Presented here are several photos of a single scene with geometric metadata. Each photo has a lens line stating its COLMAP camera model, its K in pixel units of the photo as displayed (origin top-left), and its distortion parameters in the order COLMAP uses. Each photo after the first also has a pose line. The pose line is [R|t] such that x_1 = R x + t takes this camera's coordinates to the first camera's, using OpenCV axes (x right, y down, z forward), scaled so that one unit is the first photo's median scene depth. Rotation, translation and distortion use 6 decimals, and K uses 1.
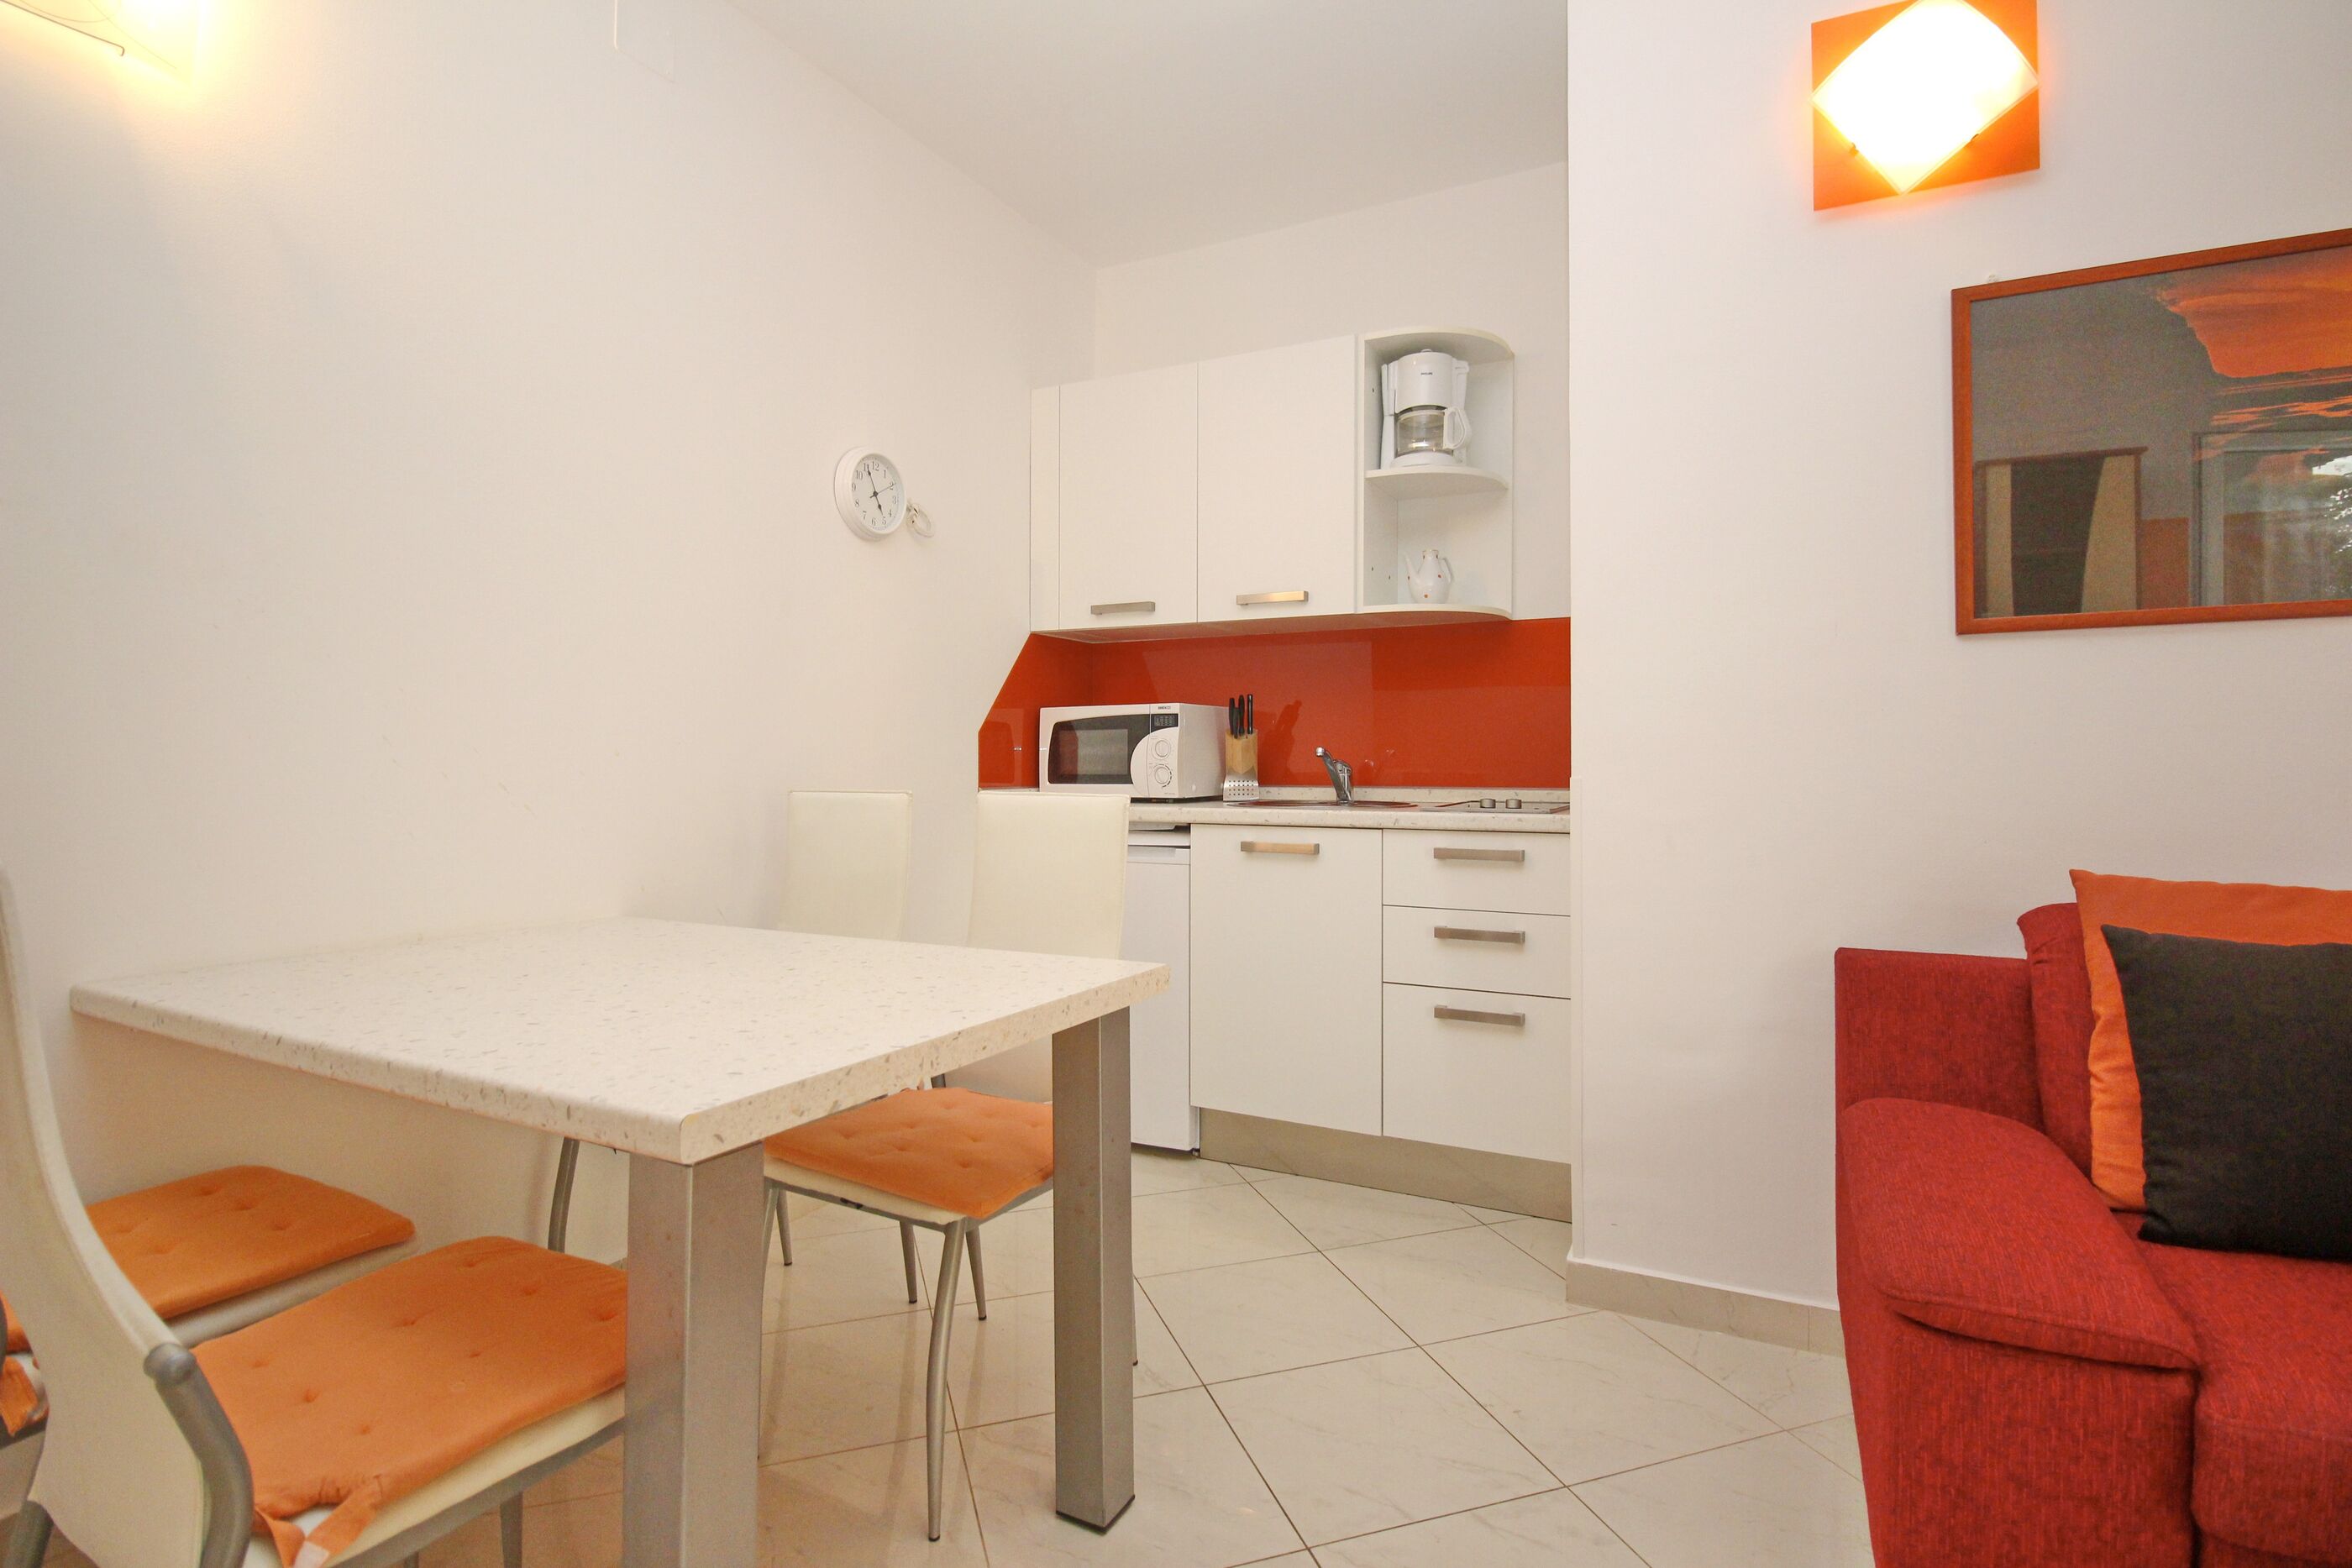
lens RADIAL K [[1128.0, 0, 1125.4], [0, 1128.0, 758.7], [0, 0, 1]] dist [-0.002263, -0.000506]
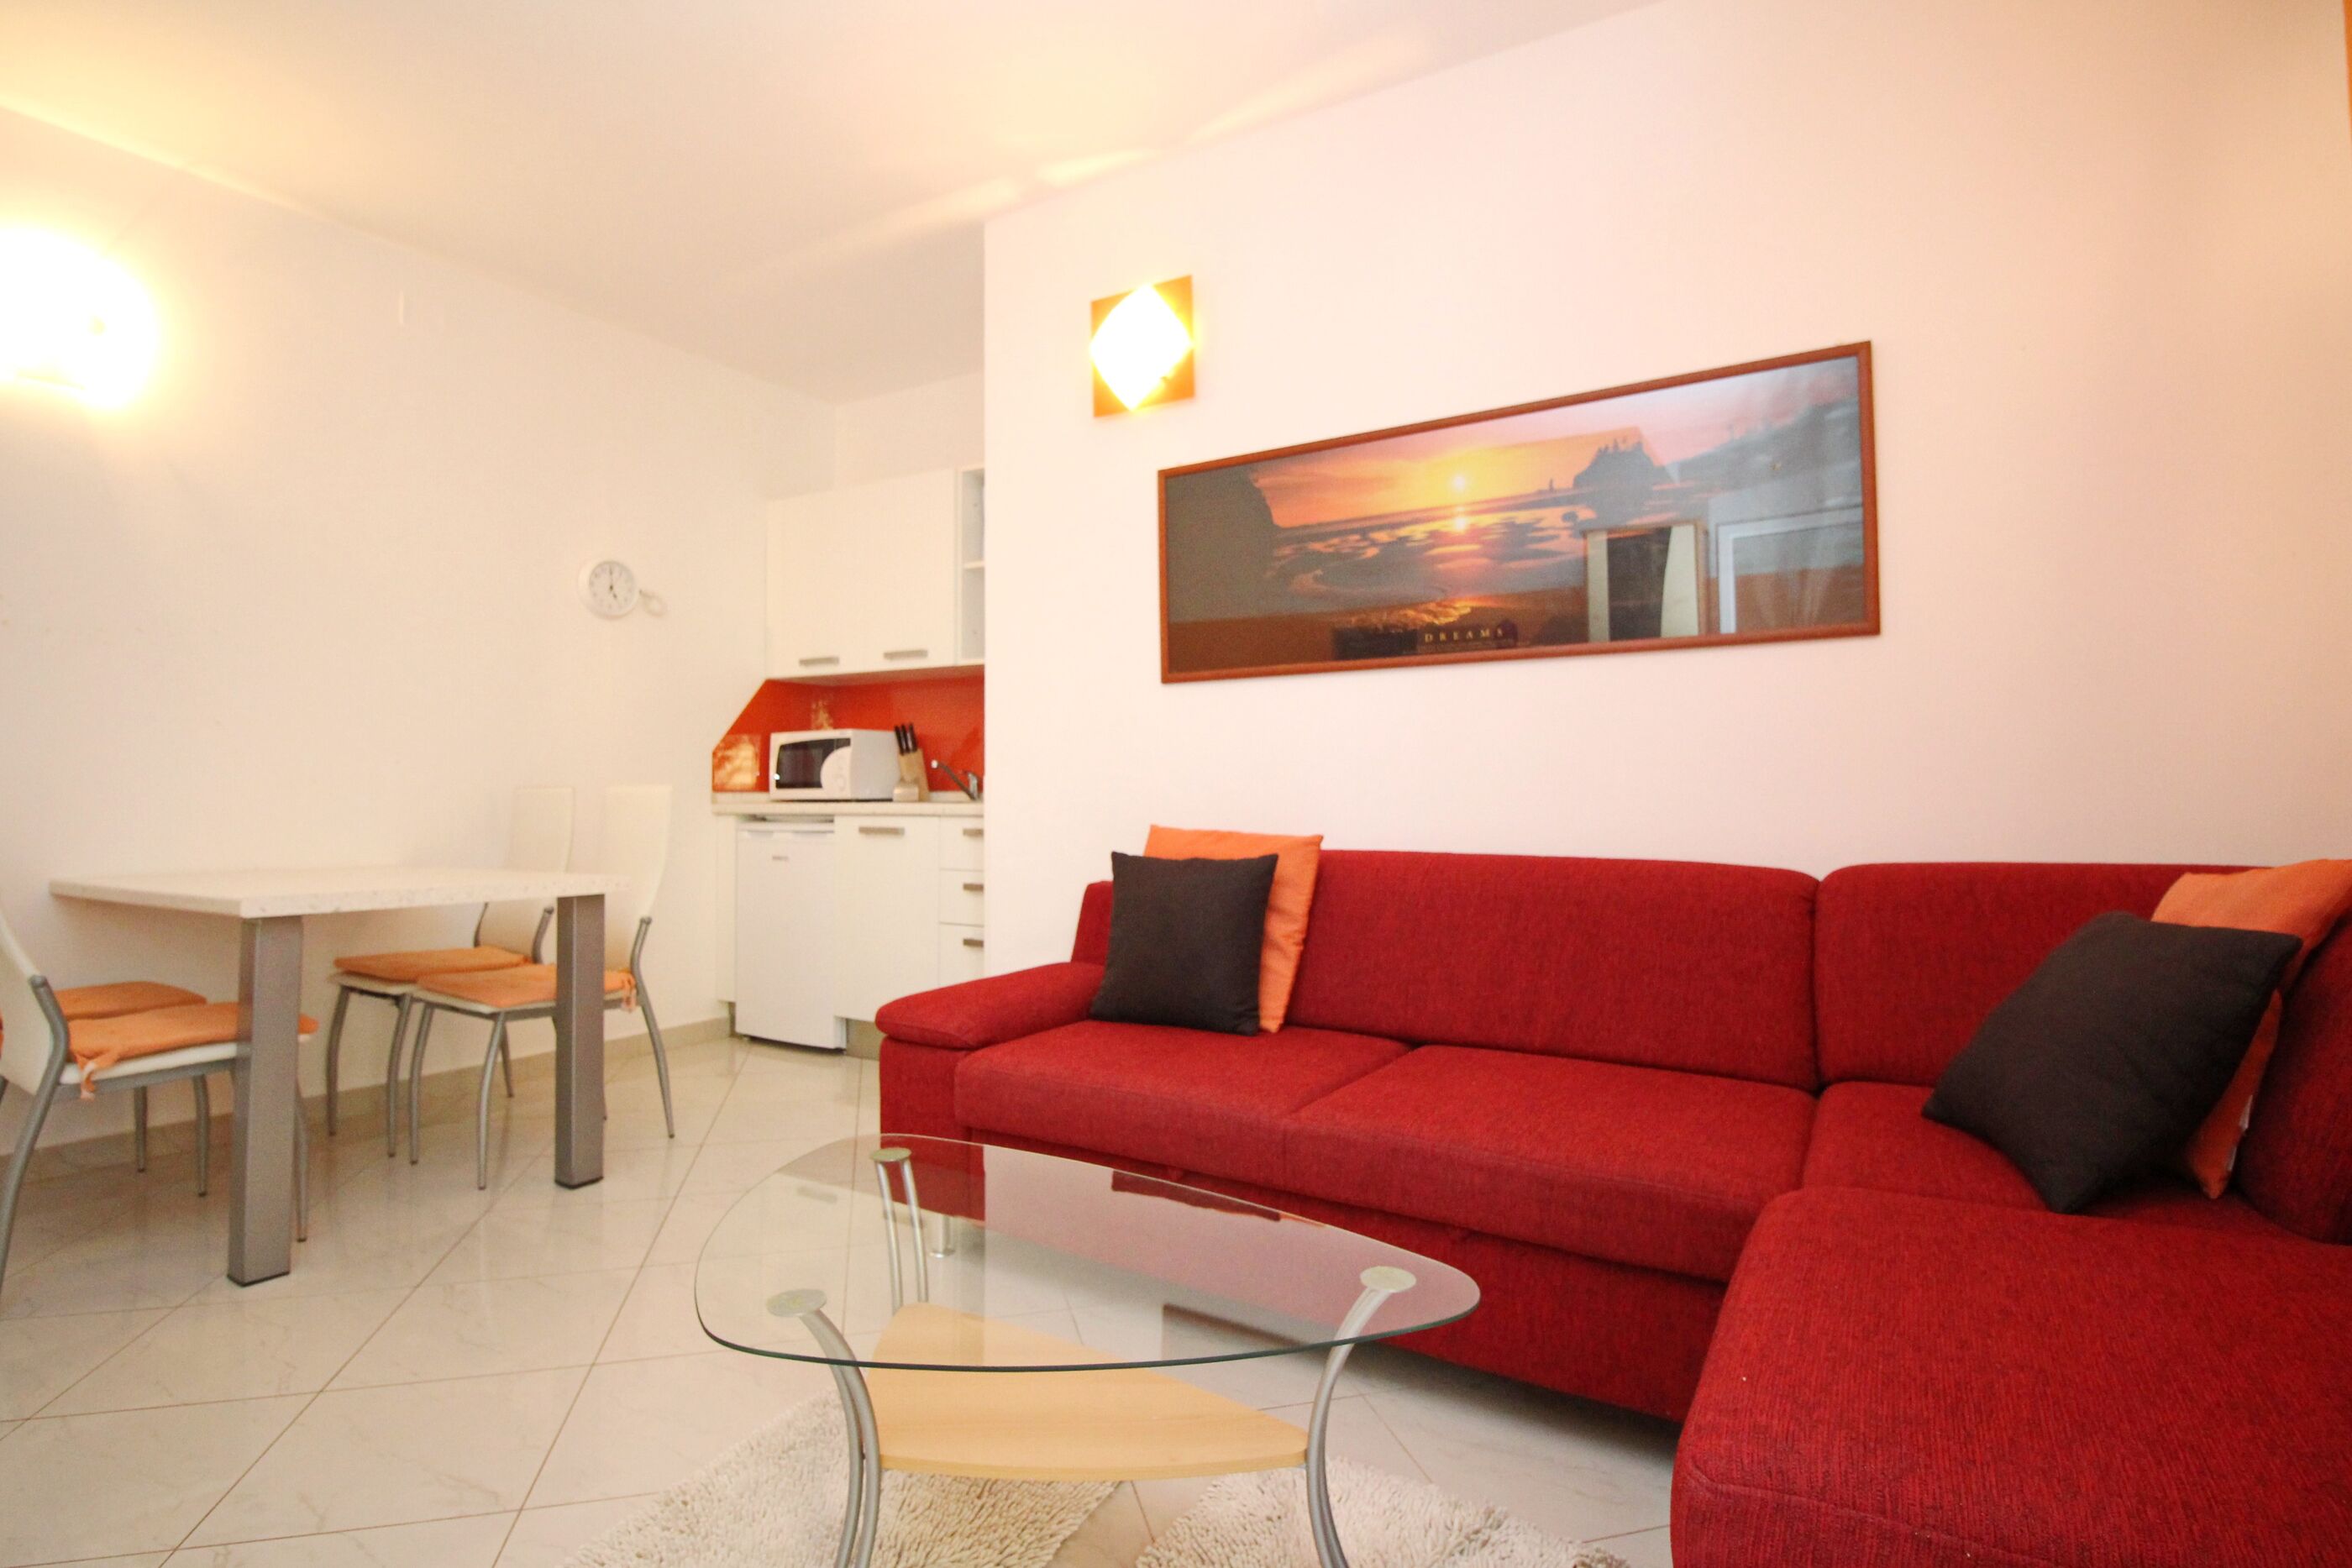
lens RADIAL K [[1135.6, 0, 1086.1], [0, 1135.6, 764.6], [0, 0, 1]] dist [-0.001227, -0.000015]
pose [[0.996807, -0.001545, -0.079829, 0.478584], [-0.000113, 0.999785, -0.020755, 0.023652], [0.079844, 0.020698, 0.996592, -0.385979]]
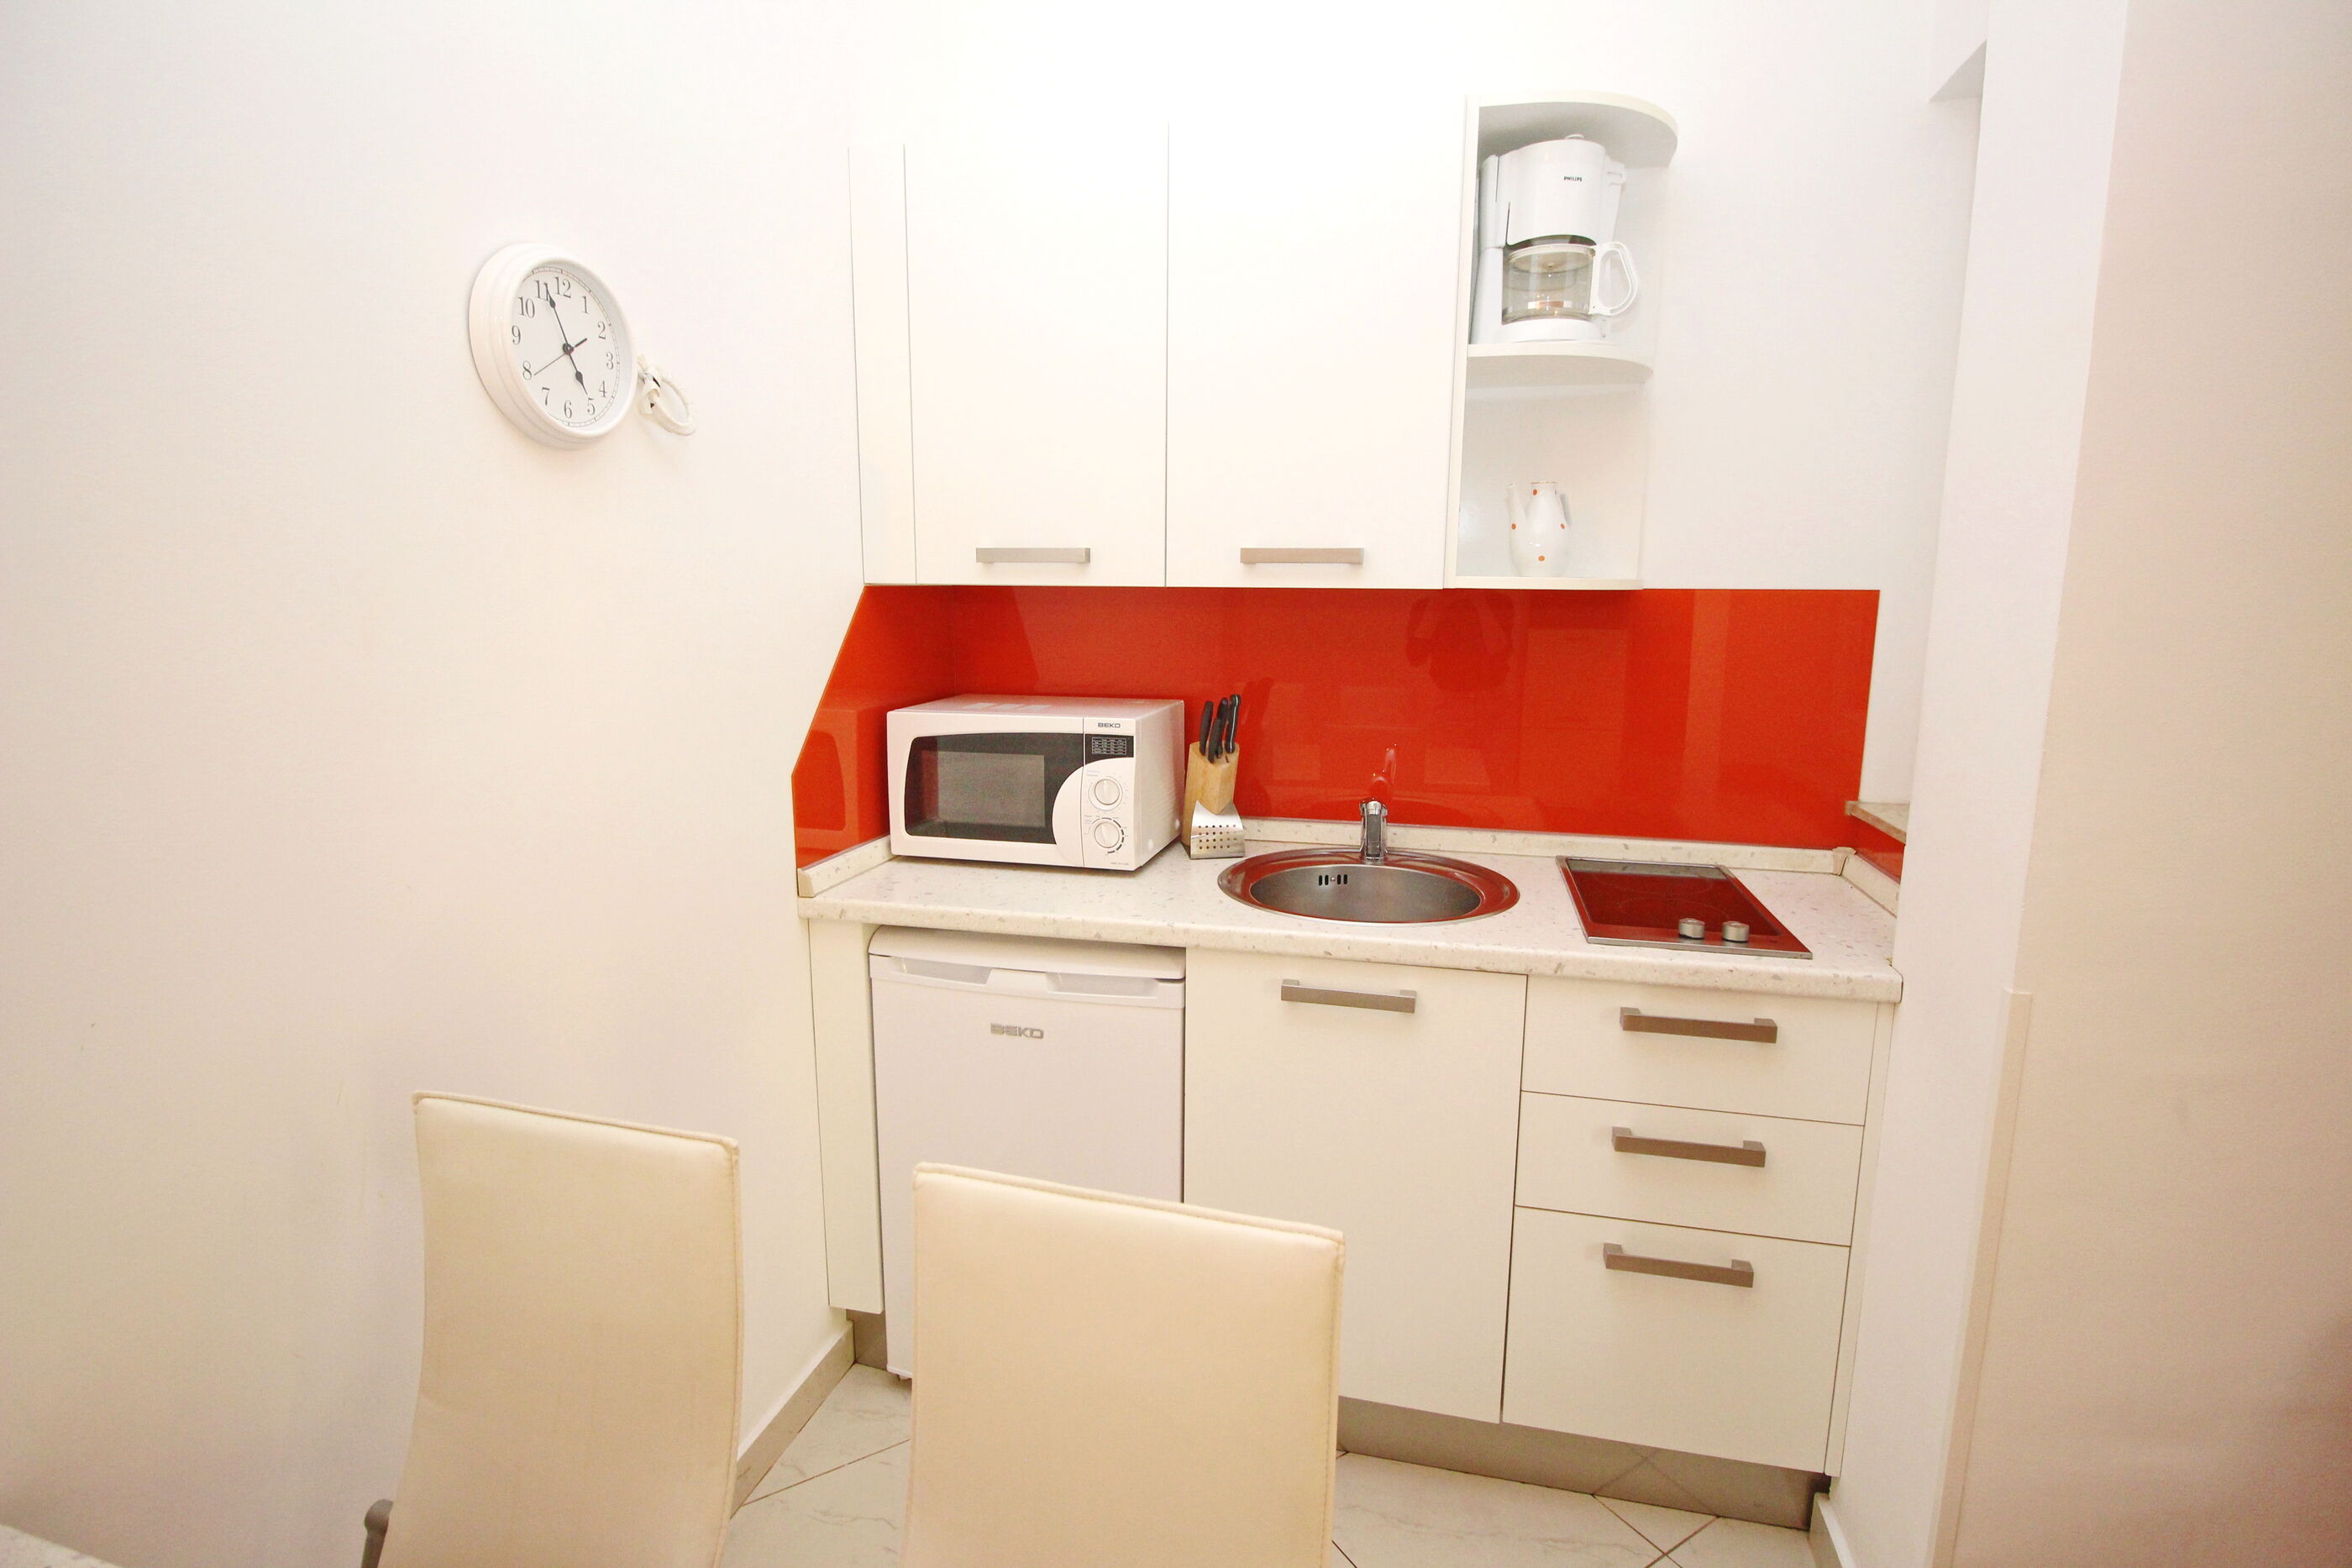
lens RADIAL K [[1178.1, 0, 1176.0], [0, 1178.1, 784.0], [0, 0, 1]] dist [-0.000208, -0.000225]
pose [[0.966647, -0.040746, 0.252851, -0.100903], [-0.000427, 0.987006, 0.160684, -0.126057], [-0.256113, -0.155432, 0.954069, 0.408982]]
